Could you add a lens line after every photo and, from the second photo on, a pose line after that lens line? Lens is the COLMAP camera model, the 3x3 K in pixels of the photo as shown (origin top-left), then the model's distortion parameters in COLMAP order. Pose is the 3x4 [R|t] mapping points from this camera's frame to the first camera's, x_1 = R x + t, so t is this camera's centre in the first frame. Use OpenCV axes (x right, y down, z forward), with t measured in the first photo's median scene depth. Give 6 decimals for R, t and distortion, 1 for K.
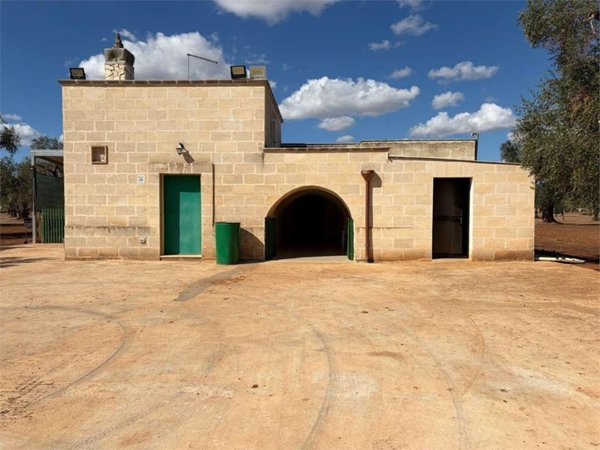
lens RADIAL K [[460.6, 0, 300.0], [0, 460.6, 225.0], [0, 0, 1]] dist [0.088245, -0.113899]
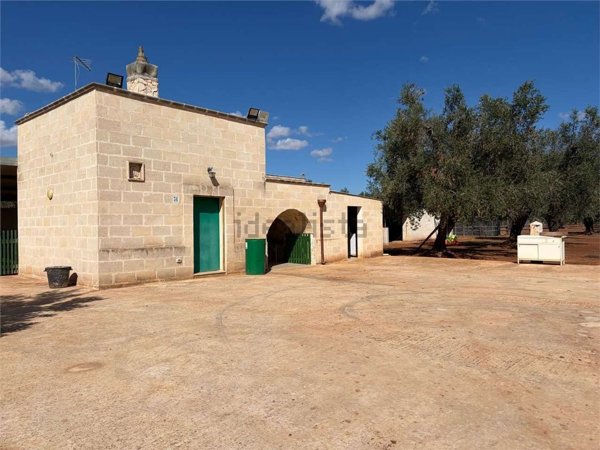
lens RADIAL K [[460.6, 0, 300.0], [0, 460.6, 225.0], [0, 0, 1]] dist [0.088245, -0.113899]
pose [[0.619683, -0.005229, 0.784835, -0.961587], [0.037881, 0.999012, -0.023254, -0.009920], [-0.783937, 0.044140, 0.619269, 0.173438]]
